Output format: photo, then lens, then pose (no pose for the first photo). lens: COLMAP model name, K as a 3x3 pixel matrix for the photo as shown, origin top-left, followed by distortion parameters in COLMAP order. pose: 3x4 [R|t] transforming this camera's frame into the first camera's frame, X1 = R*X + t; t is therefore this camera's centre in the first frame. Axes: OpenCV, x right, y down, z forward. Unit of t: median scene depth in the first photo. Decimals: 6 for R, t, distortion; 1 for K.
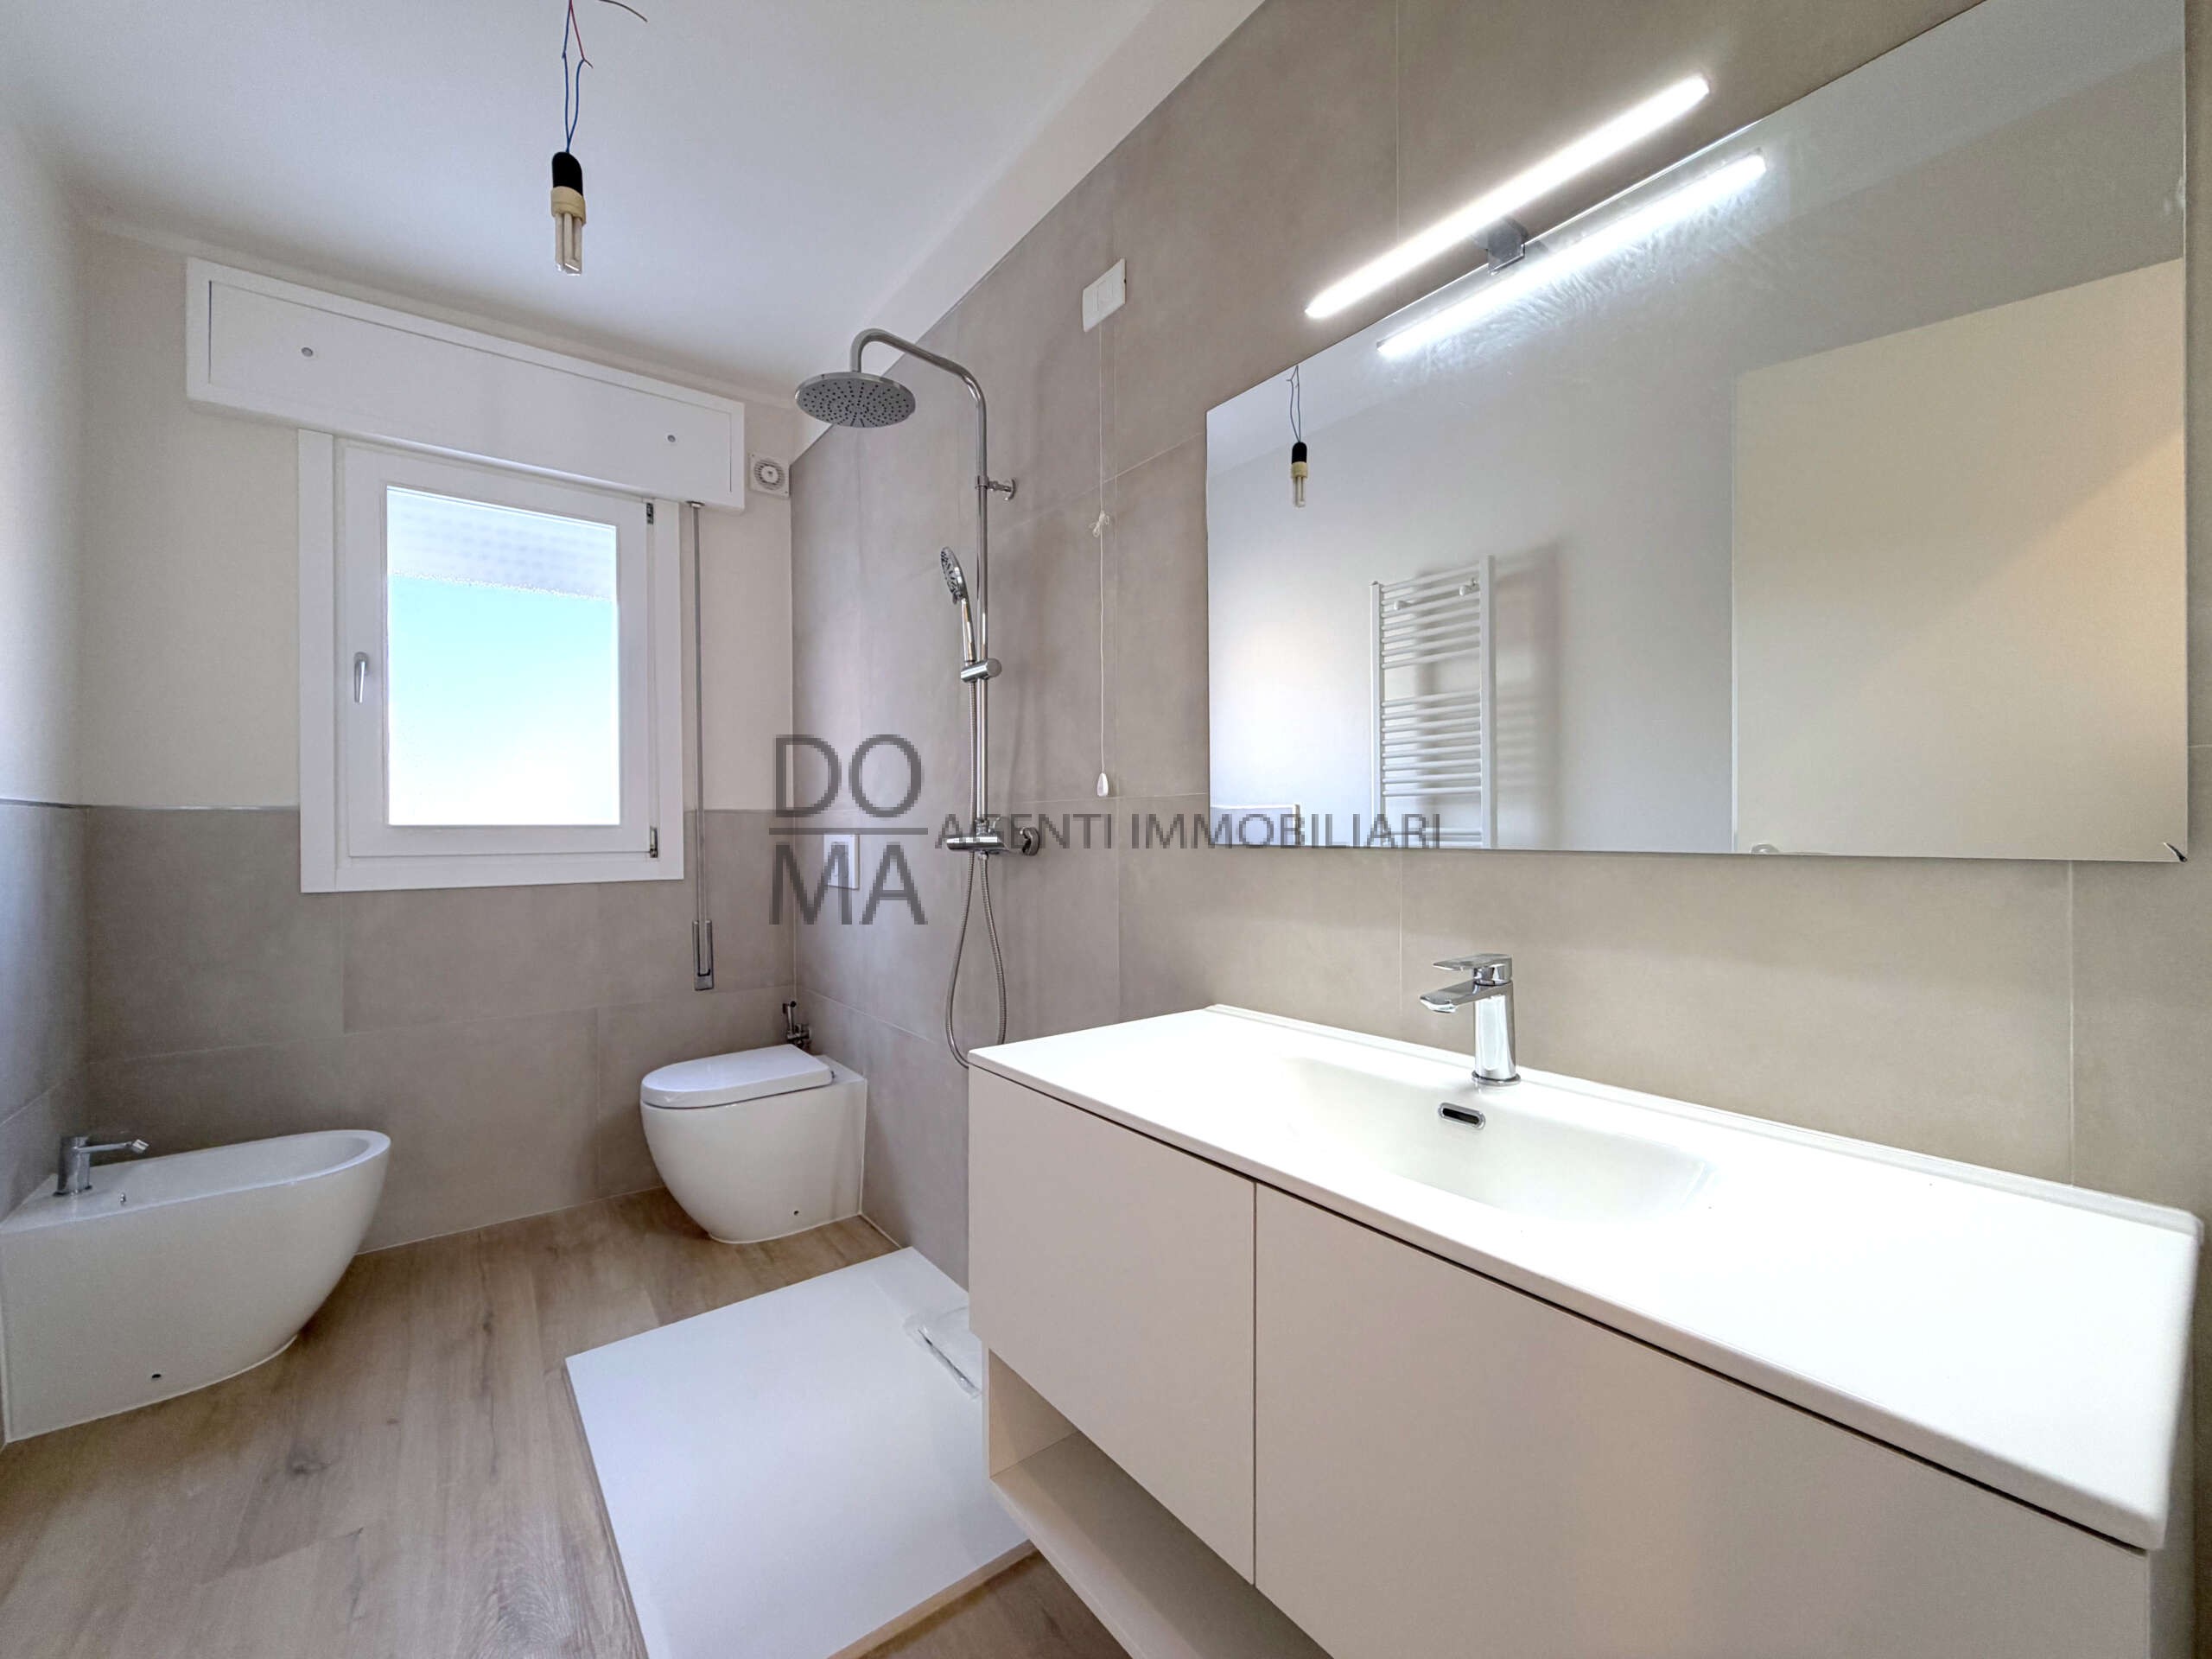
lens RADIAL K [[879.1, 0, 1096.9], [0, 879.1, 829.7], [0, 0, 1]] dist [0.000938, 0.000006]
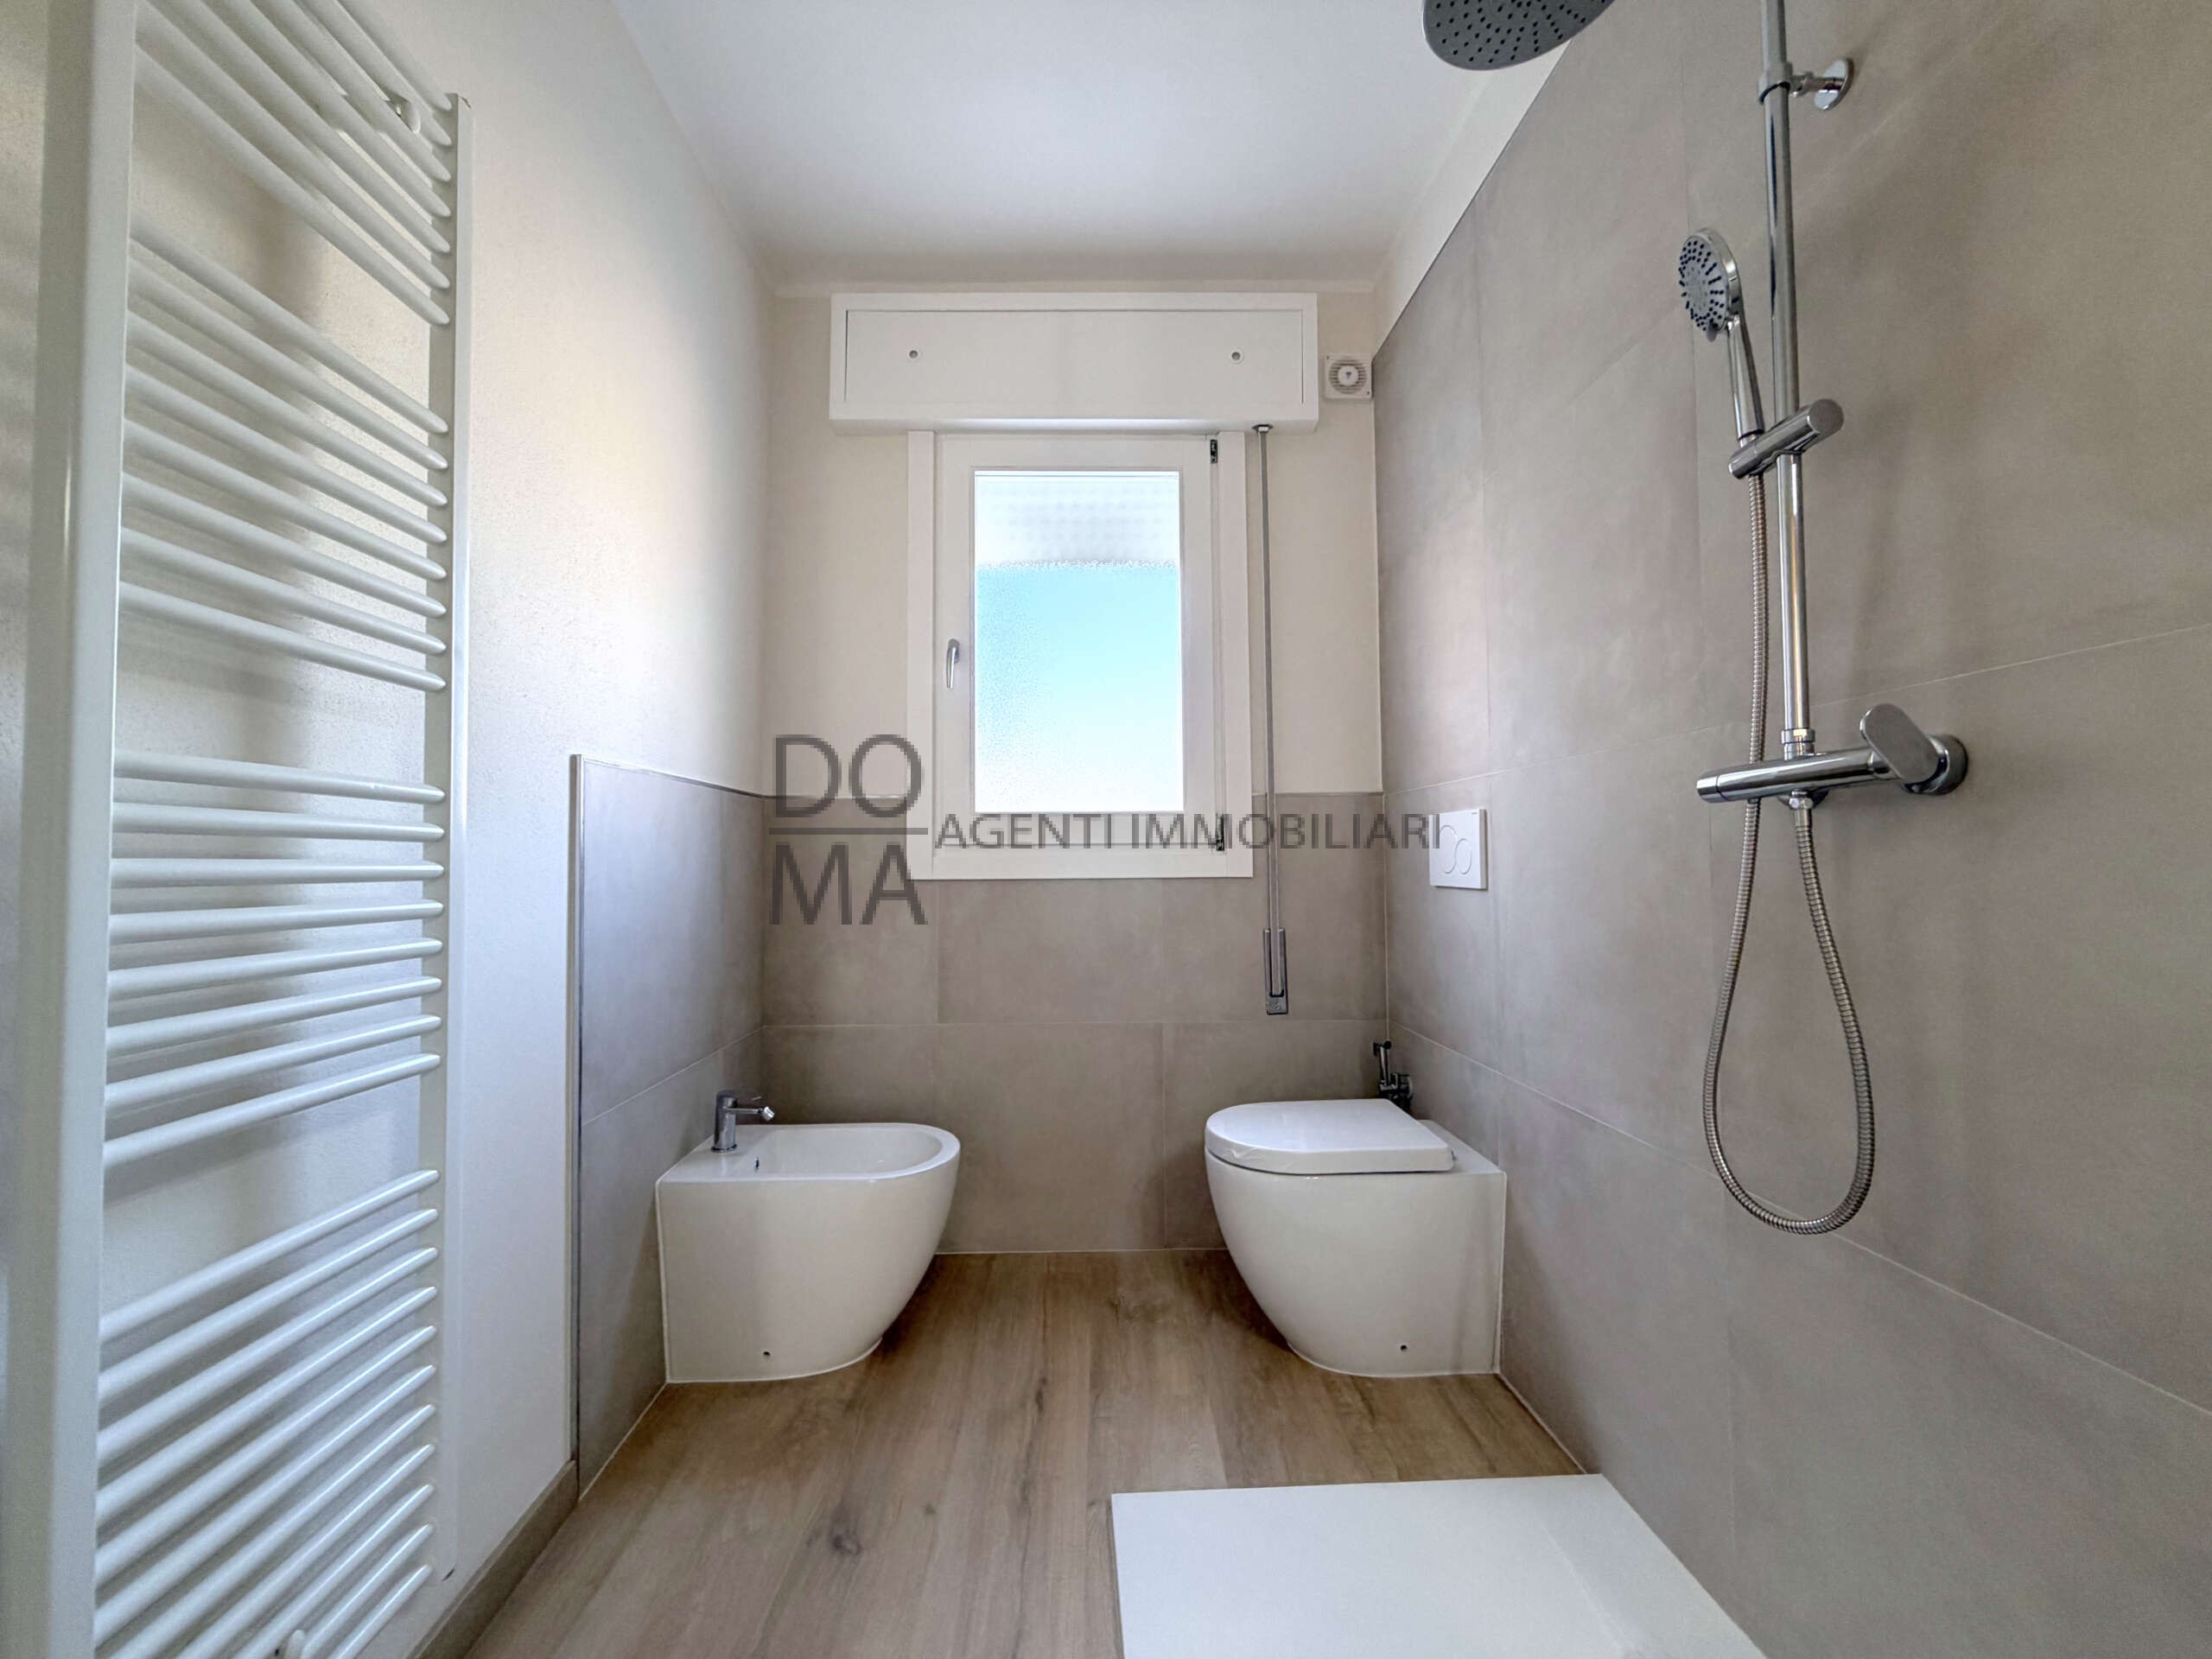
lens RADIAL K [[896.9, 0, 1098.1], [0, 896.9, 828.7], [0, 0, 1]] dist [-0.000220, 0.000177]
pose [[0.819383, -0.021205, -0.572855, -0.126119], [0.000917, 0.999363, -0.035680, 0.048751], [0.573246, 0.028710, 0.818880, 0.269594]]
